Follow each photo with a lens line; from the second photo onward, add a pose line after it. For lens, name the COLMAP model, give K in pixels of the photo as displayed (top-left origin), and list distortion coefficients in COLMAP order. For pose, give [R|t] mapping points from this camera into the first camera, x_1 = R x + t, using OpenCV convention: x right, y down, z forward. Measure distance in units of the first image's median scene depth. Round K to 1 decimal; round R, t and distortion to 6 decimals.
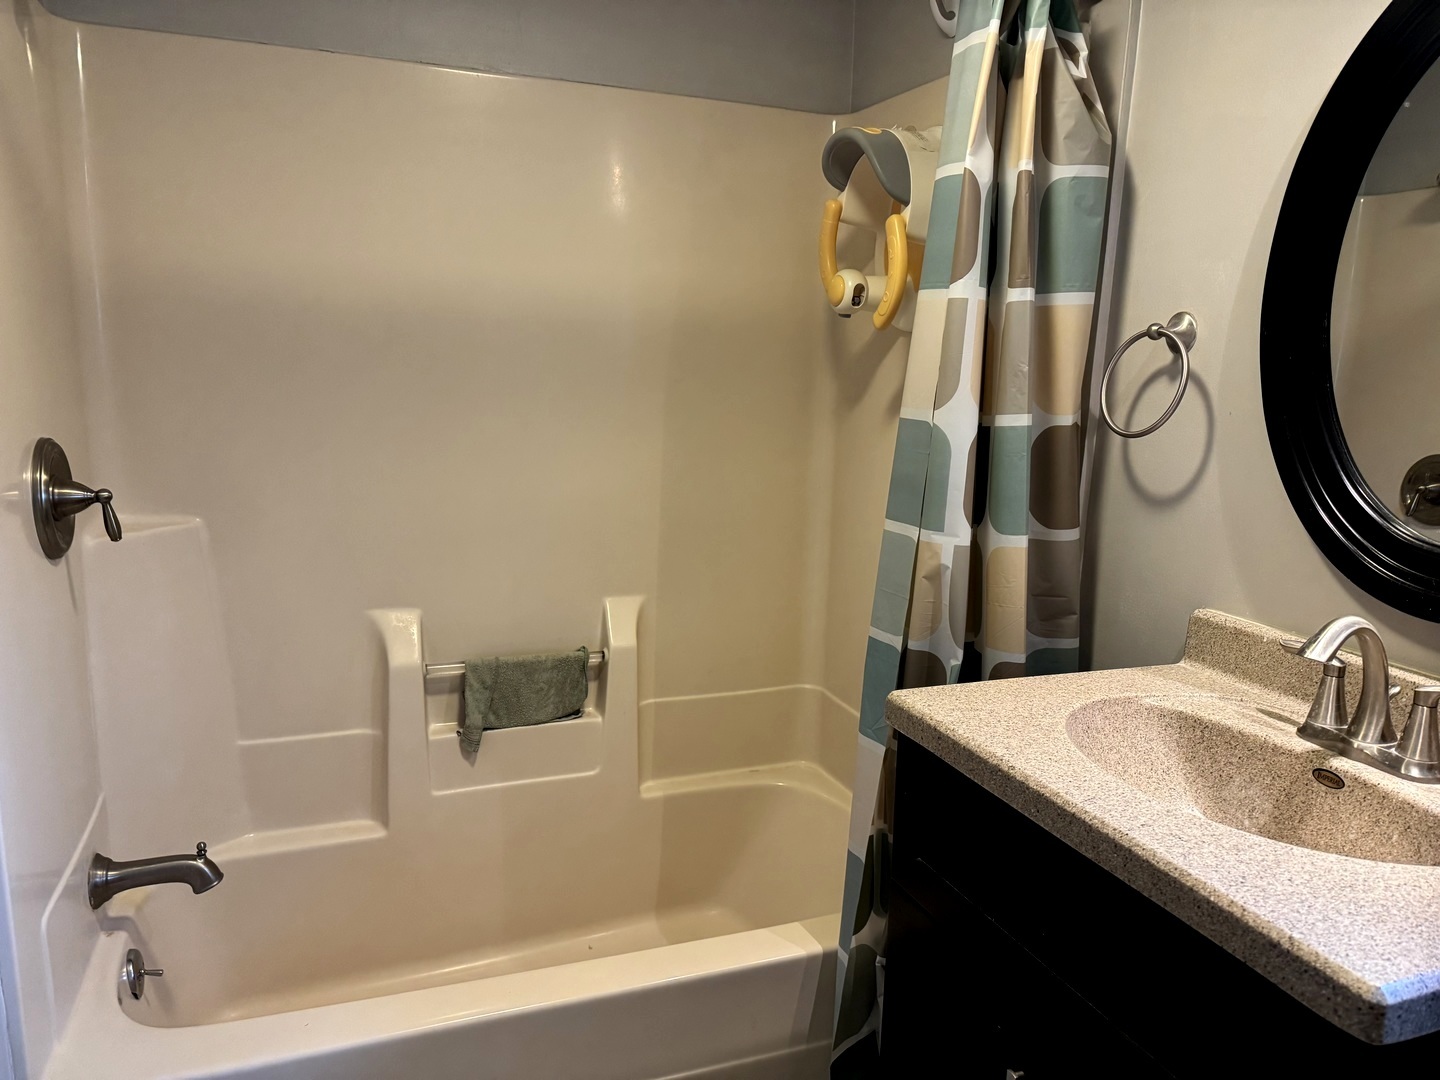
lens RADIAL K [[1017.5, 0, 719.9], [0, 1017.5, 542.6], [0, 0, 1]] dist [0.006052, -0.000810]
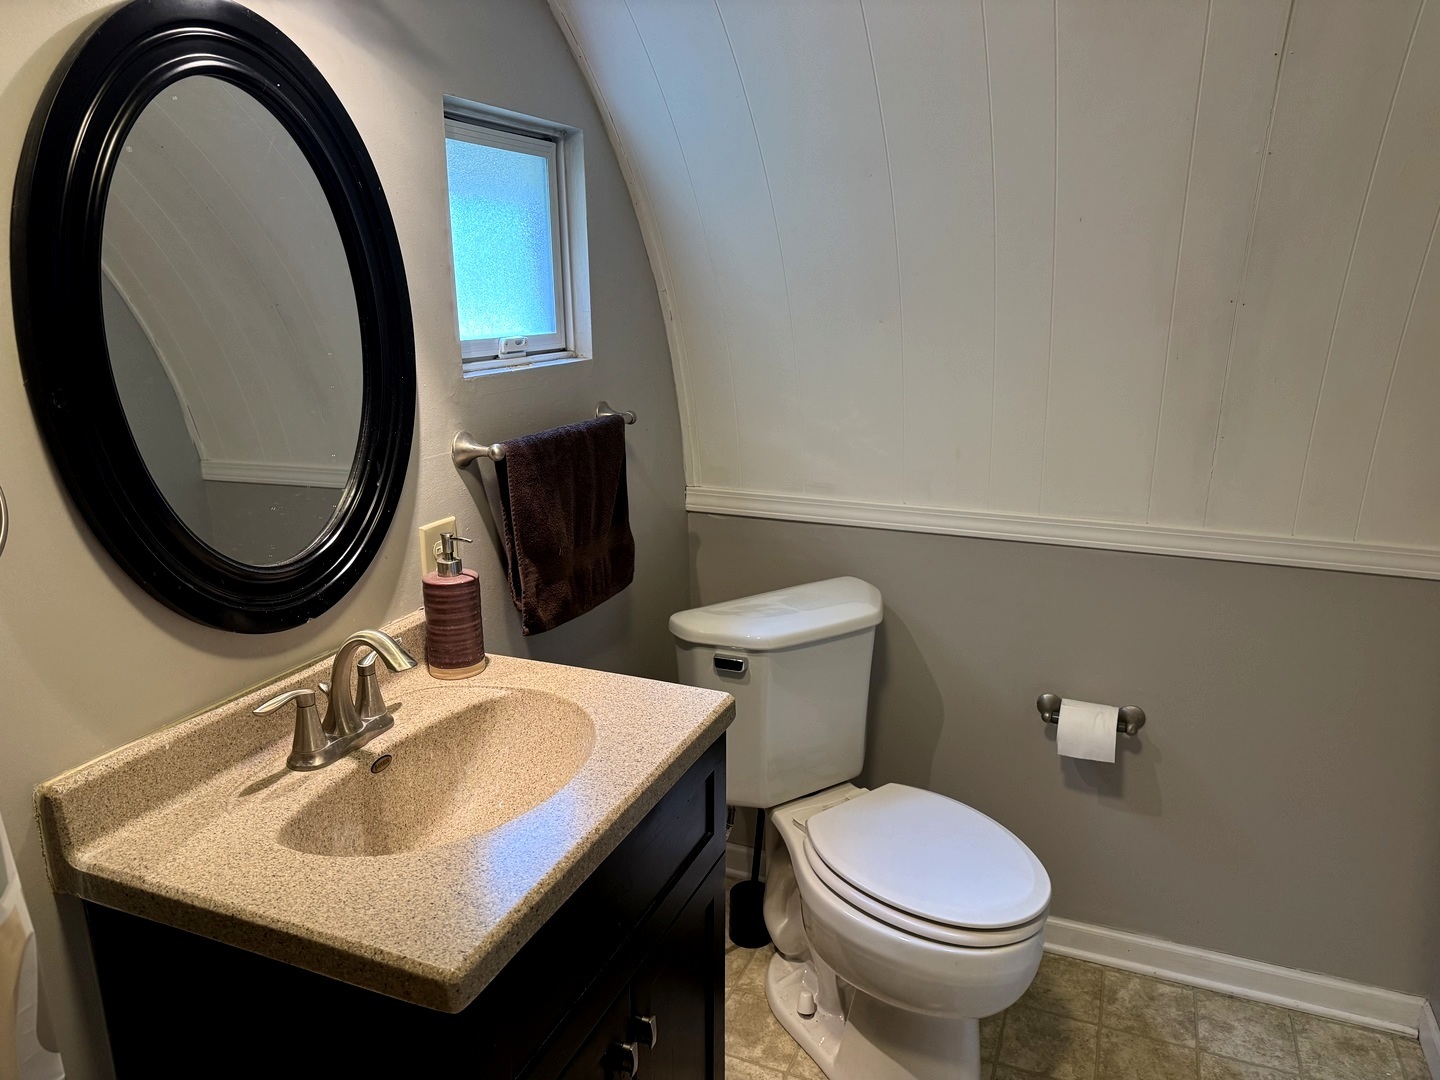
lens RADIAL K [[1017.5, 0, 720.3], [0, 1017.5, 542.1], [0, 0, 1]] dist [0.006052, -0.000810]
pose [[-0.733302, -0.192085, 0.652205, -0.373061], [0.107503, 0.914438, 0.390188, -0.384822], [-0.671350, 0.356239, -0.649910, 1.300009]]
